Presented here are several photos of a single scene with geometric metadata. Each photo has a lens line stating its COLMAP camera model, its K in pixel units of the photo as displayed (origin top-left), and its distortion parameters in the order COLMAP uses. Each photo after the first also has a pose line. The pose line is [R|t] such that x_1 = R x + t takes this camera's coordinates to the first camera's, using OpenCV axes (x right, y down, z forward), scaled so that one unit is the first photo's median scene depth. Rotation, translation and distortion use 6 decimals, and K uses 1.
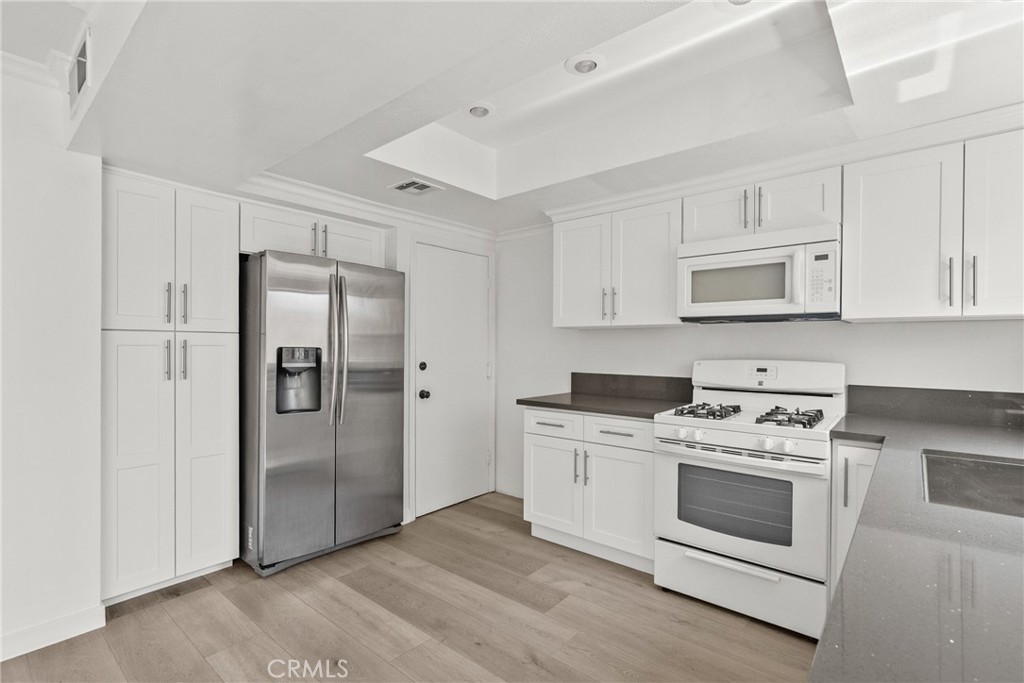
lens RADIAL K [[478.7, 0, 512.0], [0, 478.7, 341.5], [0, 0, 1]] dist [-0.003669, 0.000031]
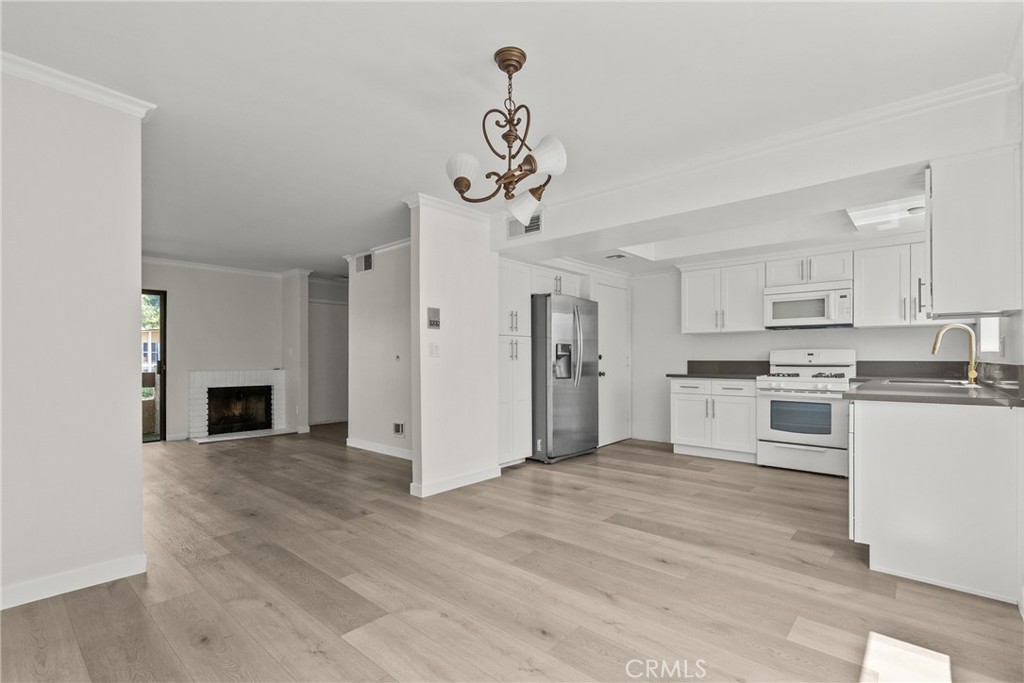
lens RADIAL K [[466.1, 0, 516.5], [0, 466.1, 354.0], [0, 0, 1]] dist [-0.002993, -0.000064]
pose [[0.999918, -0.007081, -0.010643, -0.630018], [0.007095, 0.999974, 0.001264, 0.048704], [0.010634, -0.001339, 0.999943, -0.865862]]
